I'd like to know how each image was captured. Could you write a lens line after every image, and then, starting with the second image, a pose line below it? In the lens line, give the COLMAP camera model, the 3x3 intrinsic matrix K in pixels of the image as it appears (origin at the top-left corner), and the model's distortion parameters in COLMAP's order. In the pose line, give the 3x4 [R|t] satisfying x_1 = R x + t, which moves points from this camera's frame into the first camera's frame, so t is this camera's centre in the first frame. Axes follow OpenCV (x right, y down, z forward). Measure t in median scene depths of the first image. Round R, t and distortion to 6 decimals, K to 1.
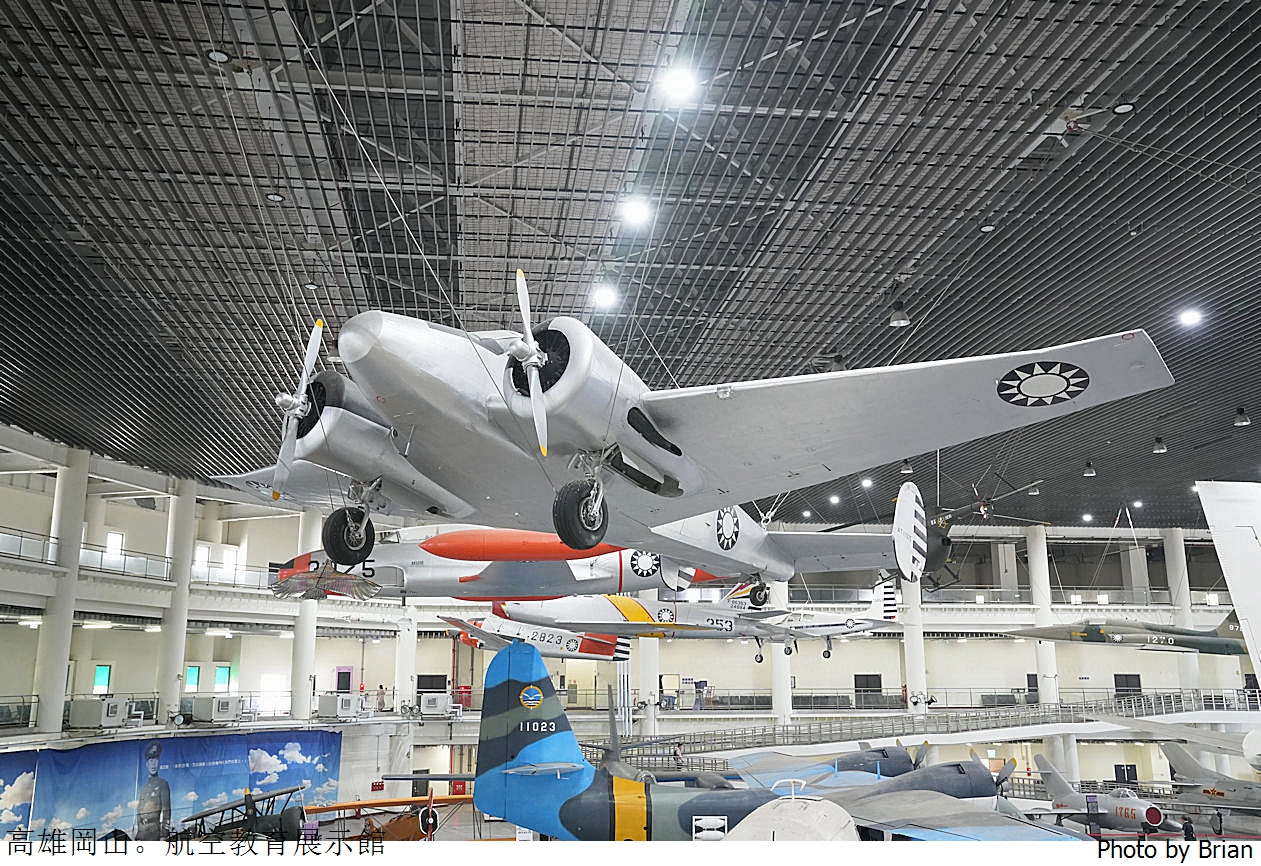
lens RADIAL K [[1196.5, 0, 630.5], [0, 1196.5, 433.0], [0, 0, 1]] dist [-0.016703, 0.162850]
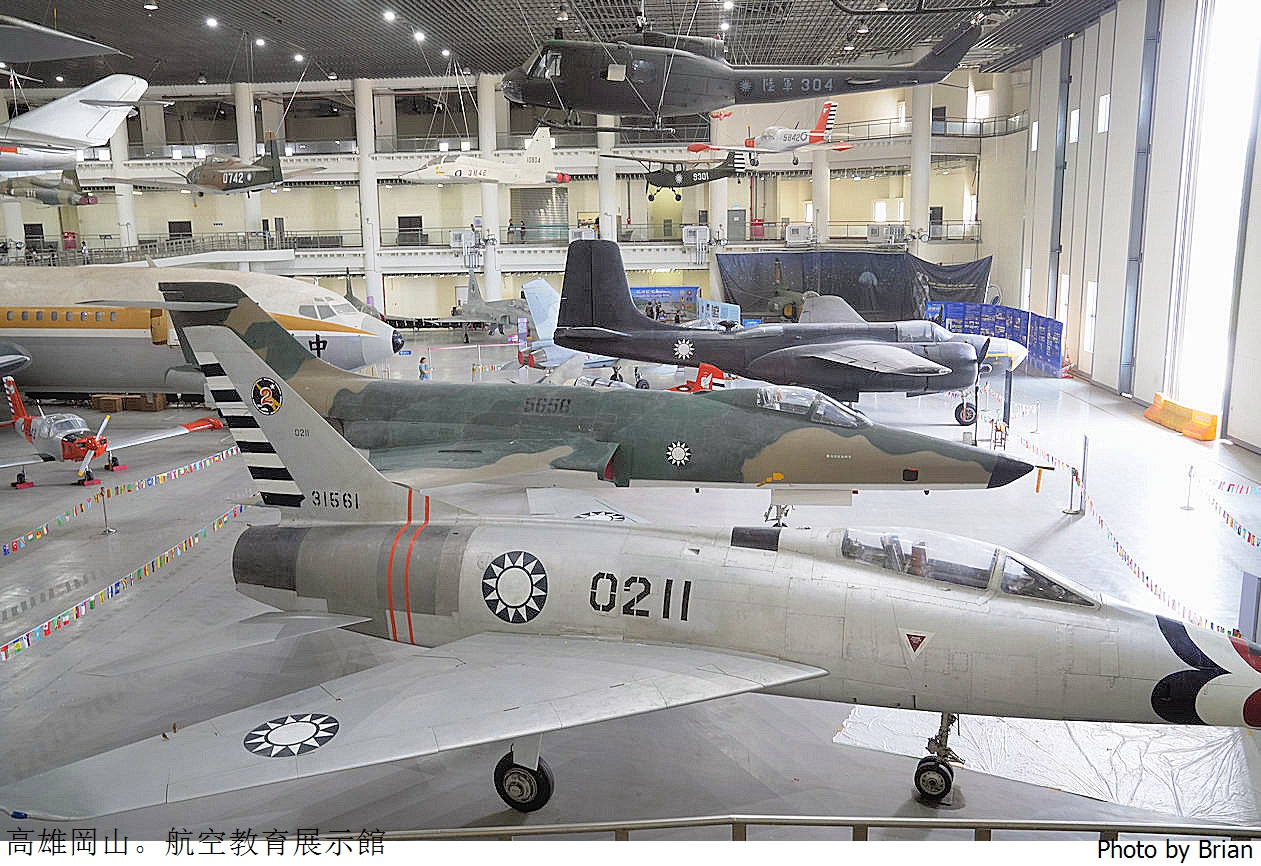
lens RADIAL K [[1063.5, 0, 636.5], [0, 1063.5, 425.5], [0, 0, 1]] dist [-0.084188, 0.143924]
pose [[0.981125, 0.029097, -0.191174, 0.796261], [0.048635, 0.919707, 0.389580, 0.007727], [0.187160, -0.391525, 0.900933, 0.078679]]
